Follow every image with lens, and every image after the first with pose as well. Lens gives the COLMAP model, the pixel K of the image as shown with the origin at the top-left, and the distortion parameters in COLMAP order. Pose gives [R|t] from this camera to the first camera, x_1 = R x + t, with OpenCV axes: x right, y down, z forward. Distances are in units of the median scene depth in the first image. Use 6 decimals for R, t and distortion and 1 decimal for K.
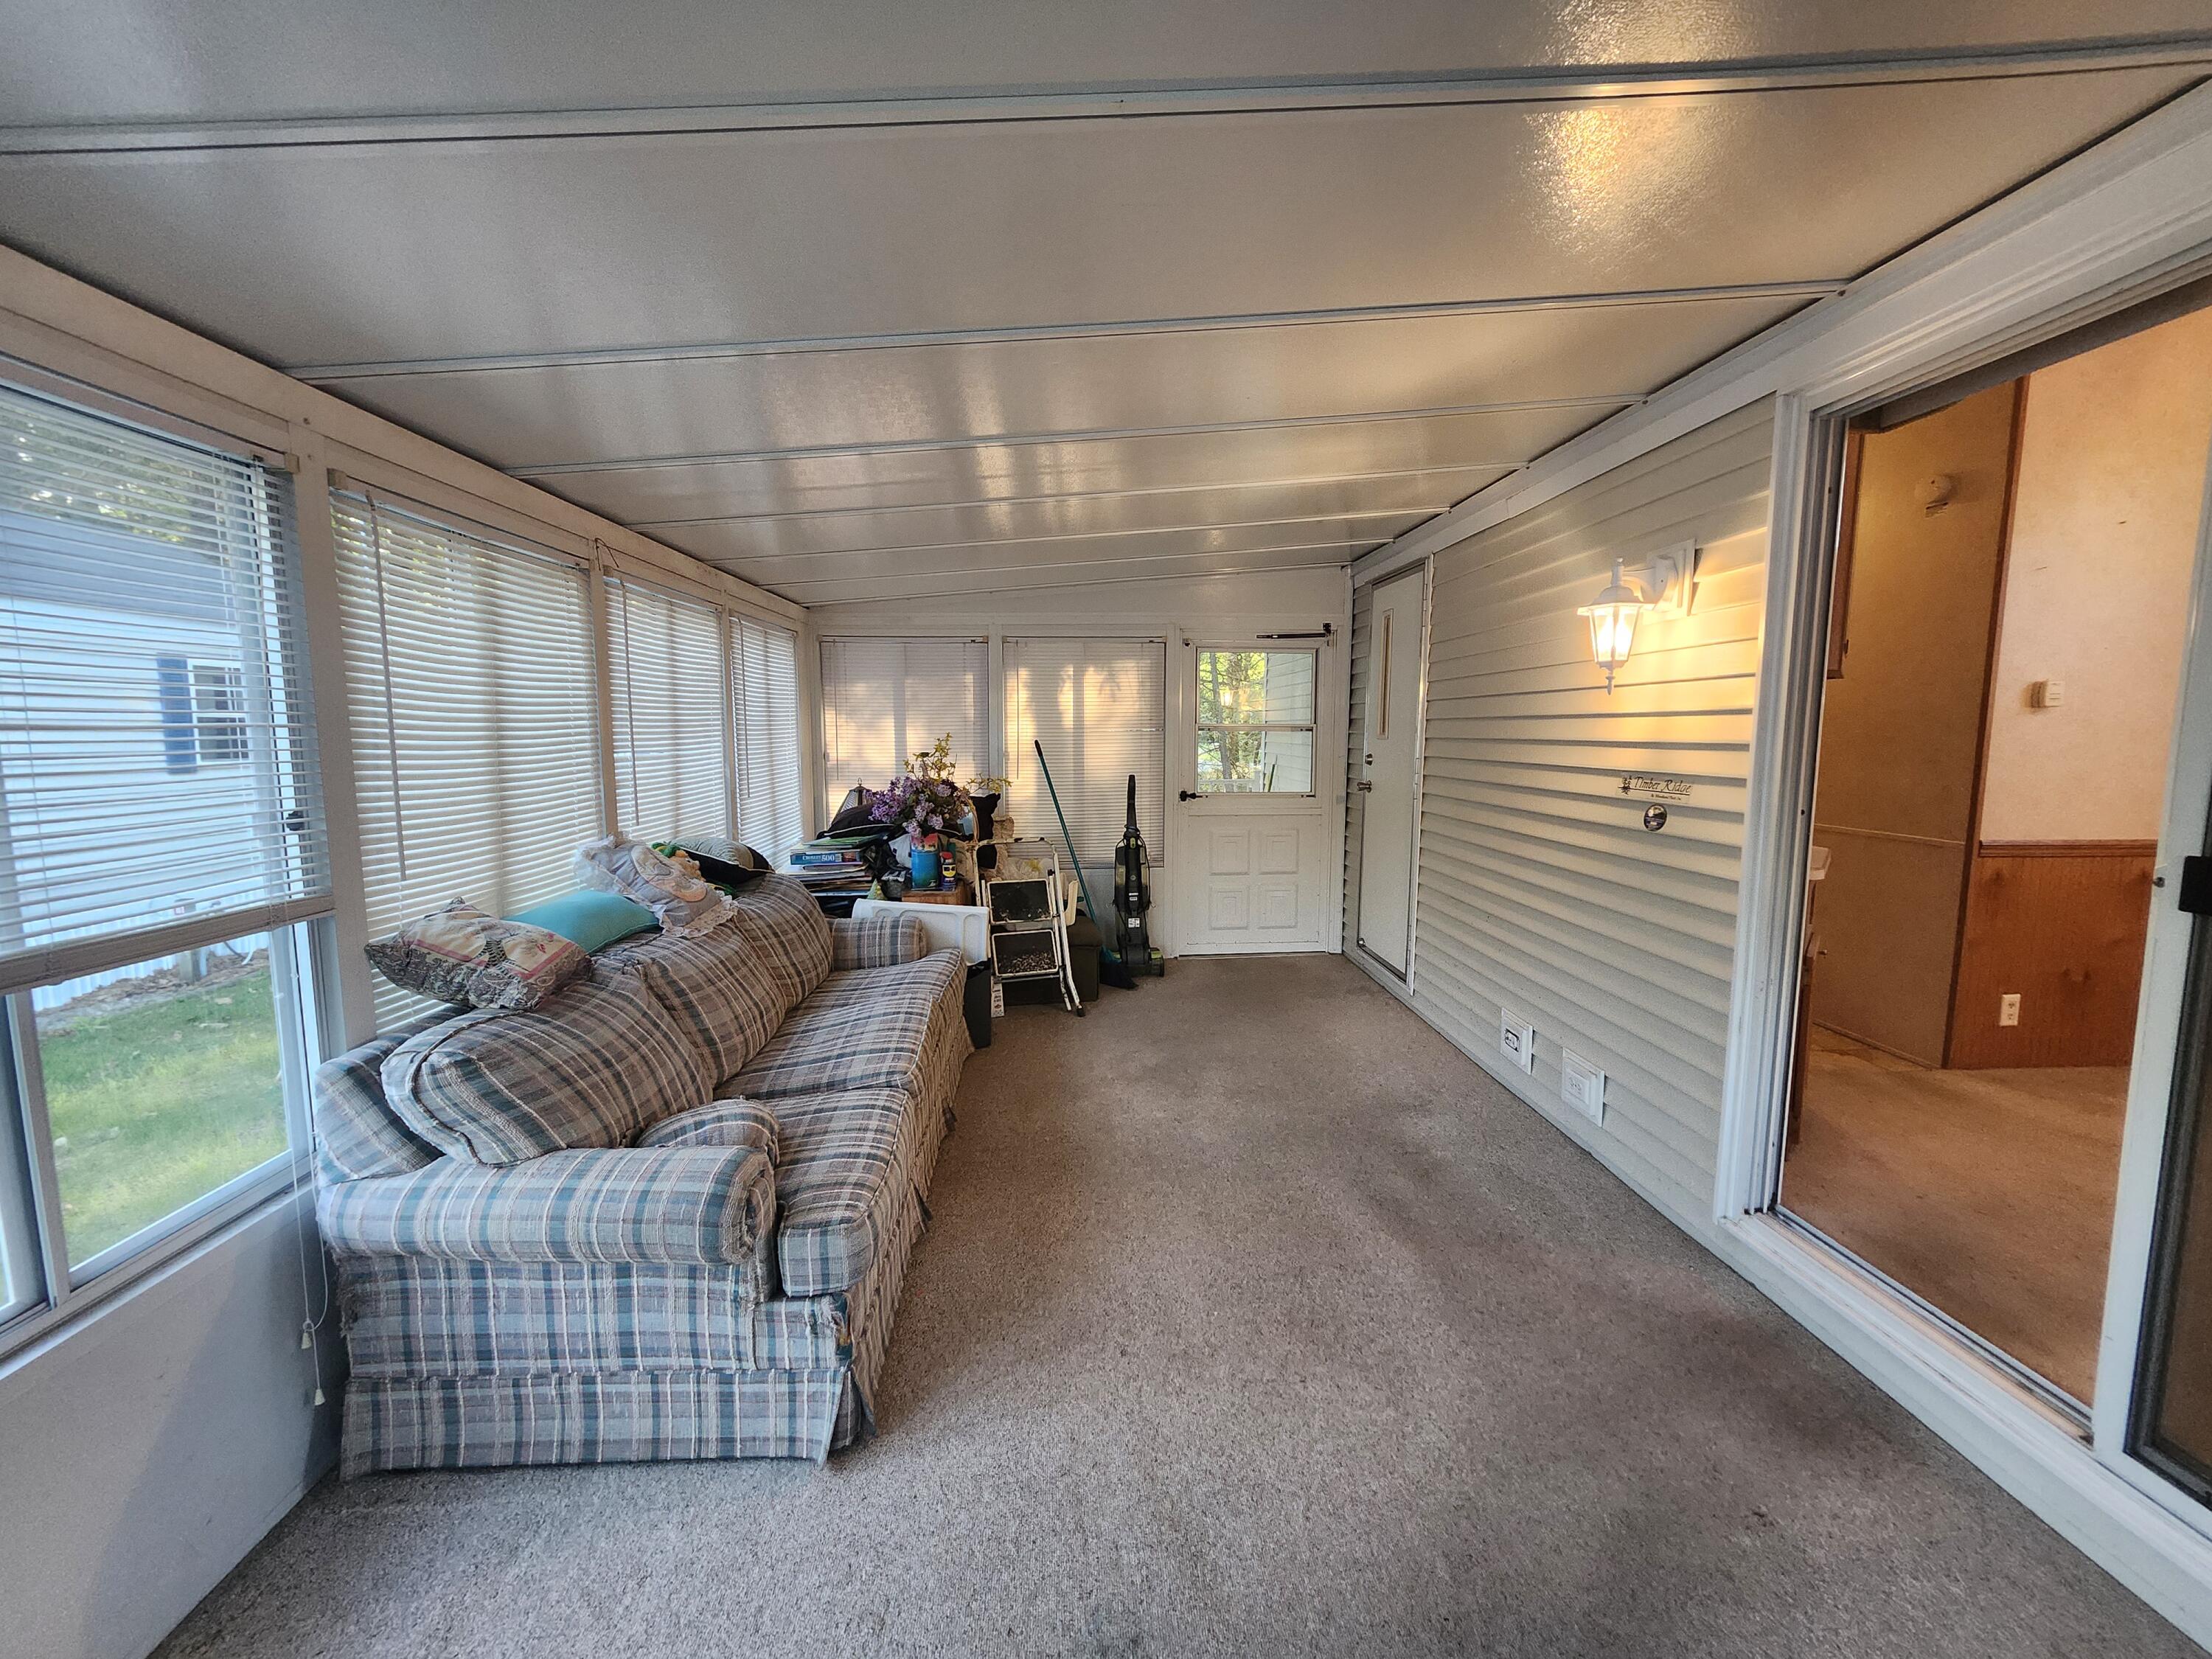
lens RADIAL K [[884.8, 0, 1104.9], [0, 884.8, 822.9], [0, 0, 1]] dist [0.009081, -0.000822]
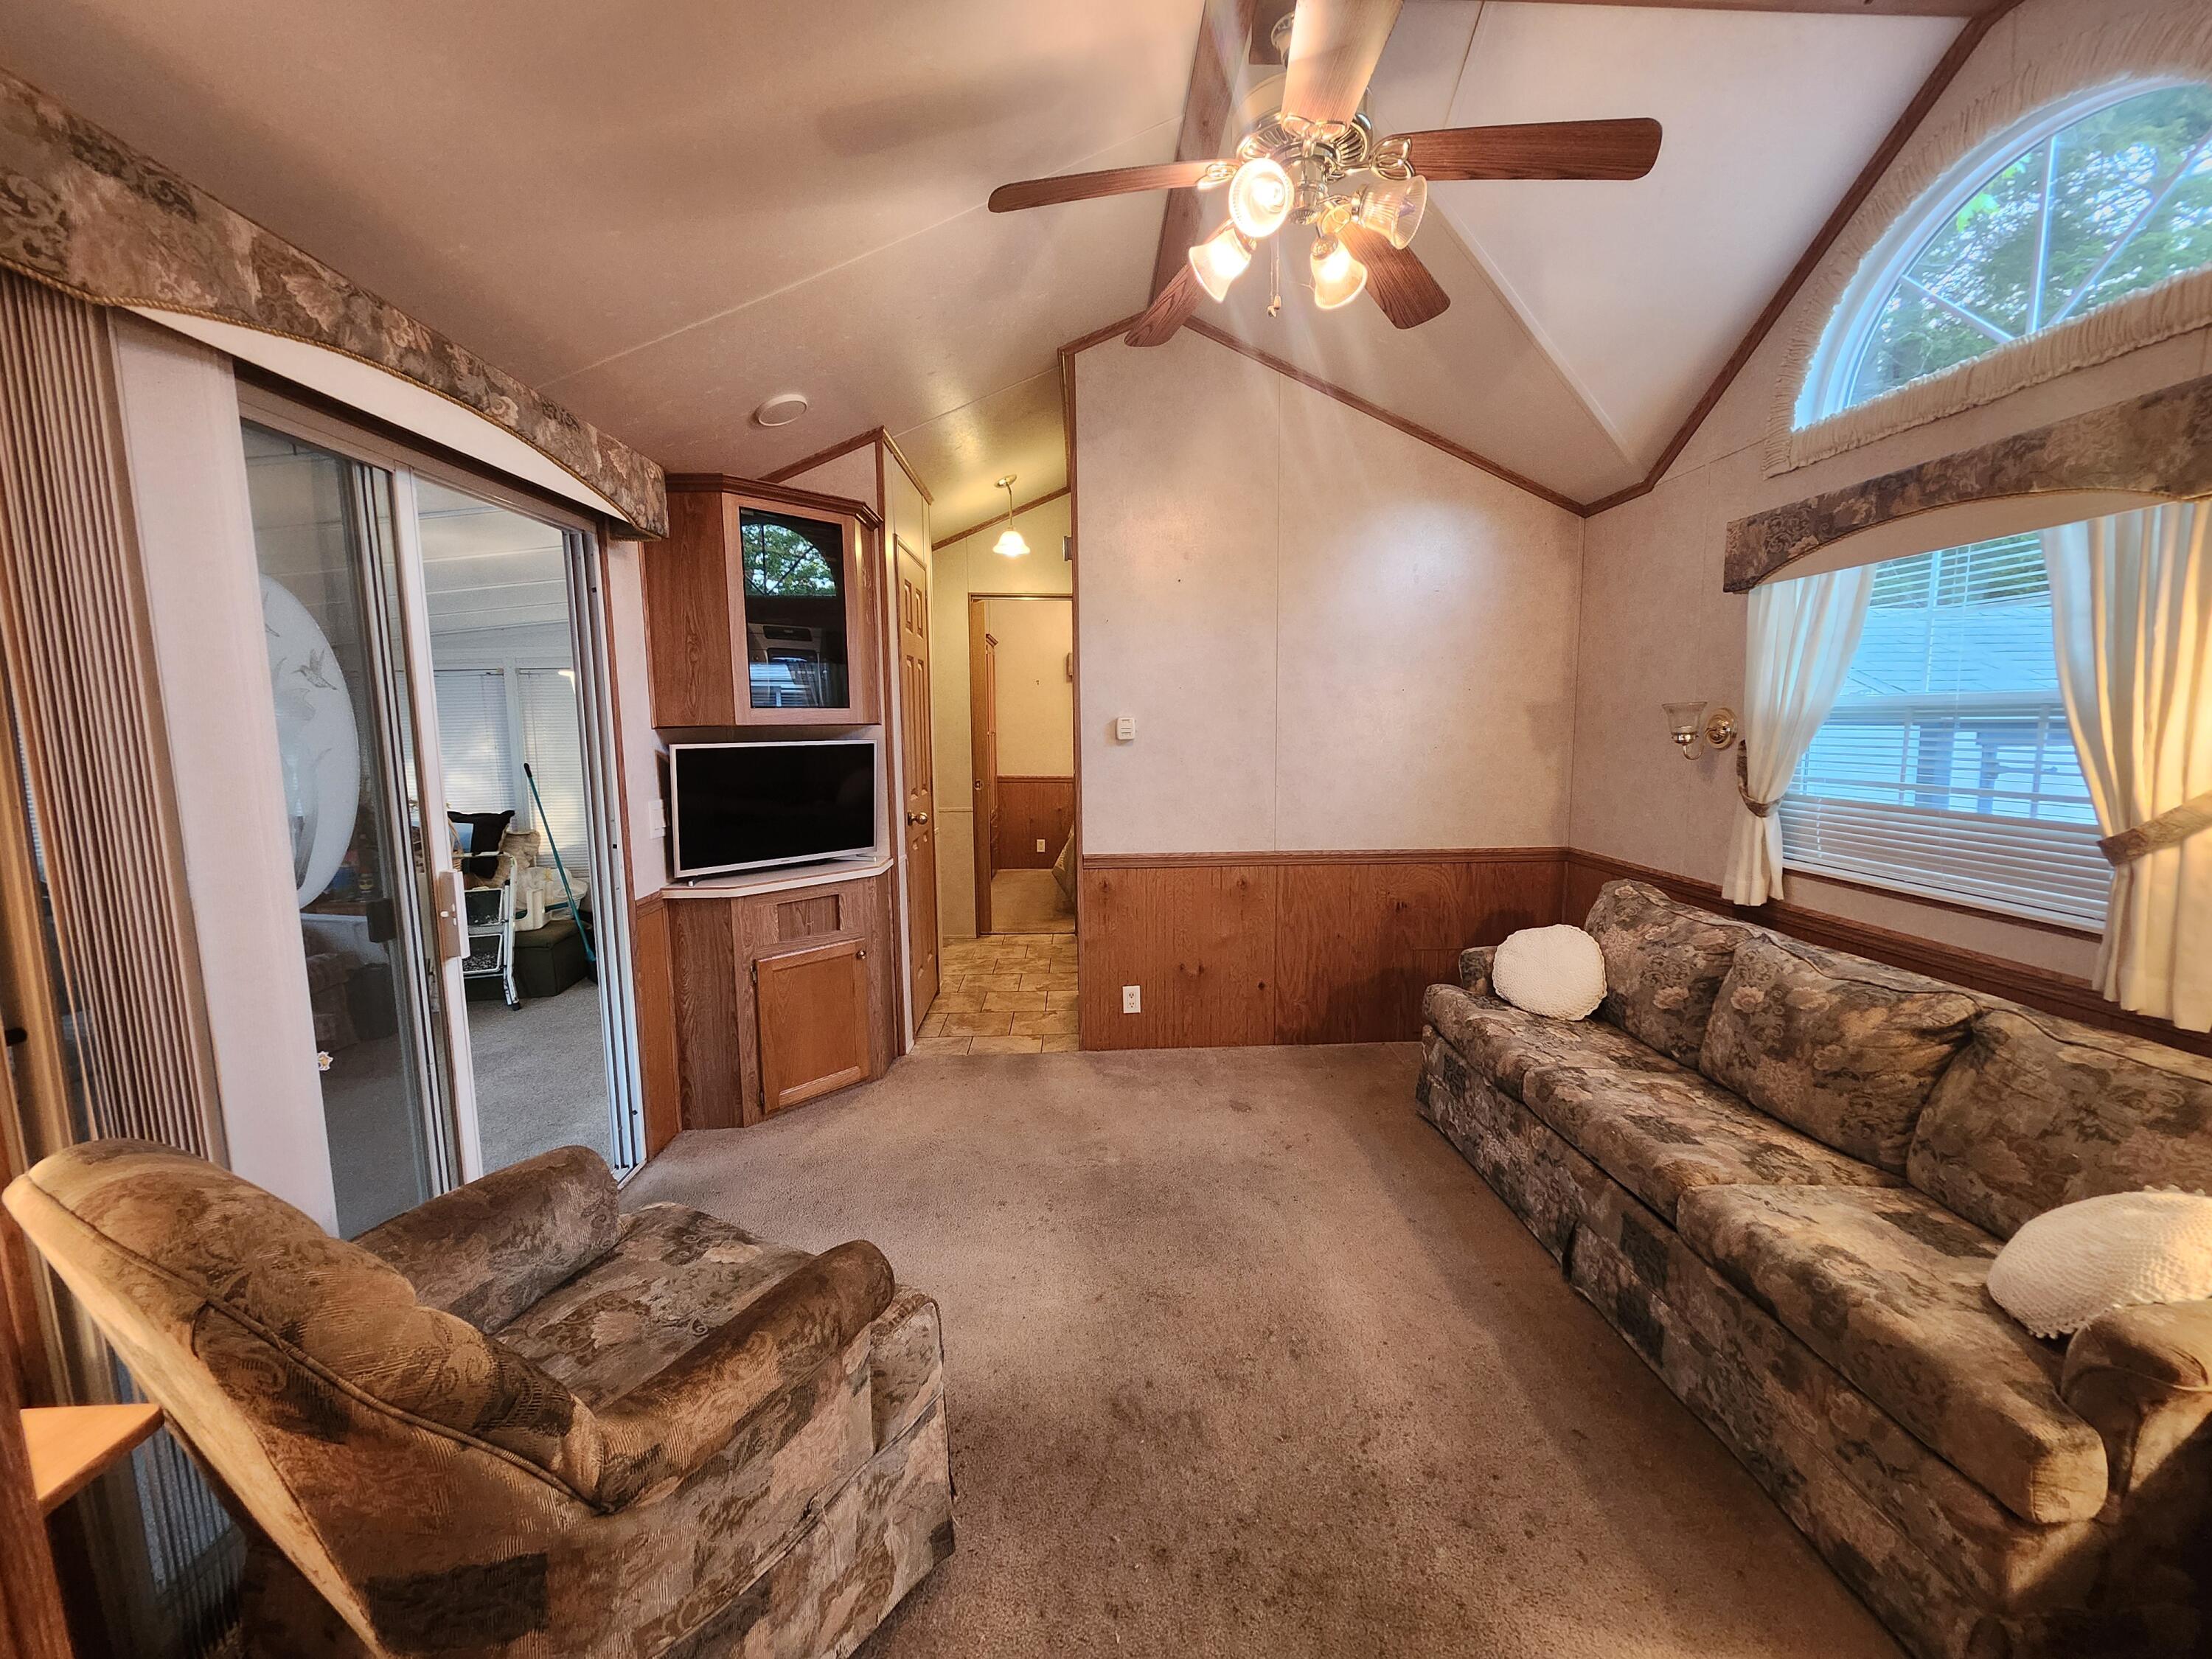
lens RADIAL K [[884.8, 0, 1123.7], [0, 884.8, 815.4], [0, 0, 1]] dist [0.009081, -0.000822]
pose [[0.999712, -0.009428, -0.022050, 1.029337], [0.009489, 0.999952, 0.002626, -0.033533], [0.022024, -0.002835, 0.999753, -0.152927]]
